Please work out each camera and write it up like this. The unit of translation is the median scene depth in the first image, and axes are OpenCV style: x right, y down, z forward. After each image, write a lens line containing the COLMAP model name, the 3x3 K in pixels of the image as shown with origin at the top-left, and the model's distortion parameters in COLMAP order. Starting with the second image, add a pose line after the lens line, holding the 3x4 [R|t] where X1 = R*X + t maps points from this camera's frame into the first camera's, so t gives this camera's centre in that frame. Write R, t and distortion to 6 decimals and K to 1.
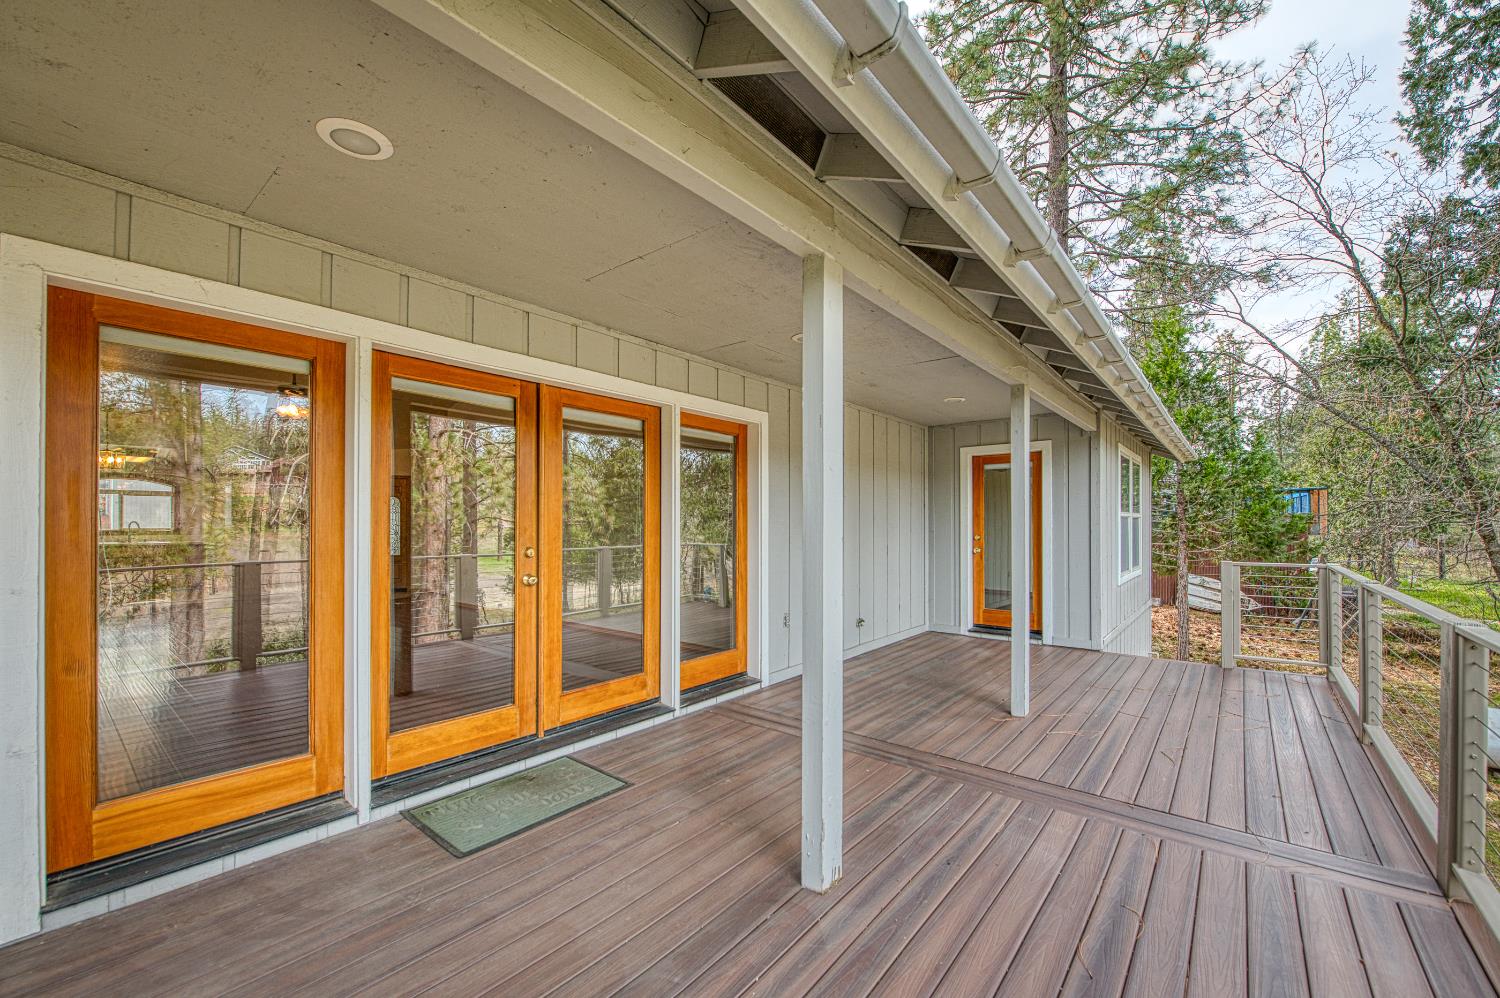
lens RADIAL K [[612.7, 0, 754.5], [0, 612.7, 512.6], [0, 0, 1]] dist [-0.006846, -0.000952]
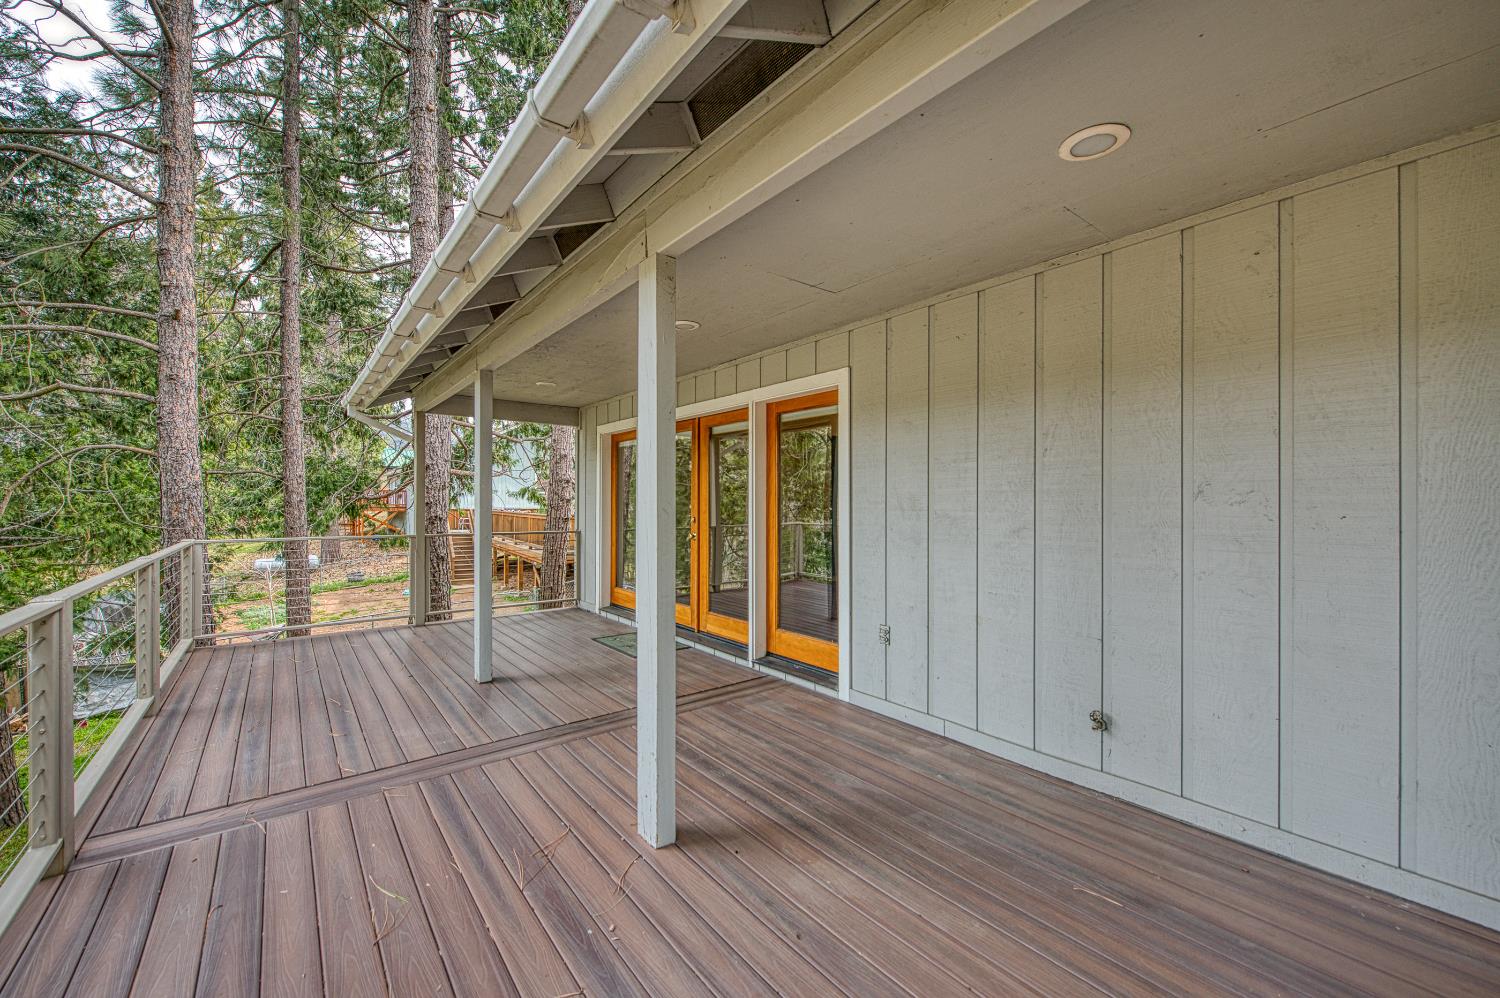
lens RADIAL K [[612.7, 0, 754.5], [0, 612.7, 502.6], [0, 0, 1]] dist [-0.006846, -0.000952]
pose [[-0.239224, -0.000618, -0.970964, 0.983373], [0.015140, 0.999876, -0.004367, 0.020859], [0.970846, -0.015746, -0.239185, 1.252769]]
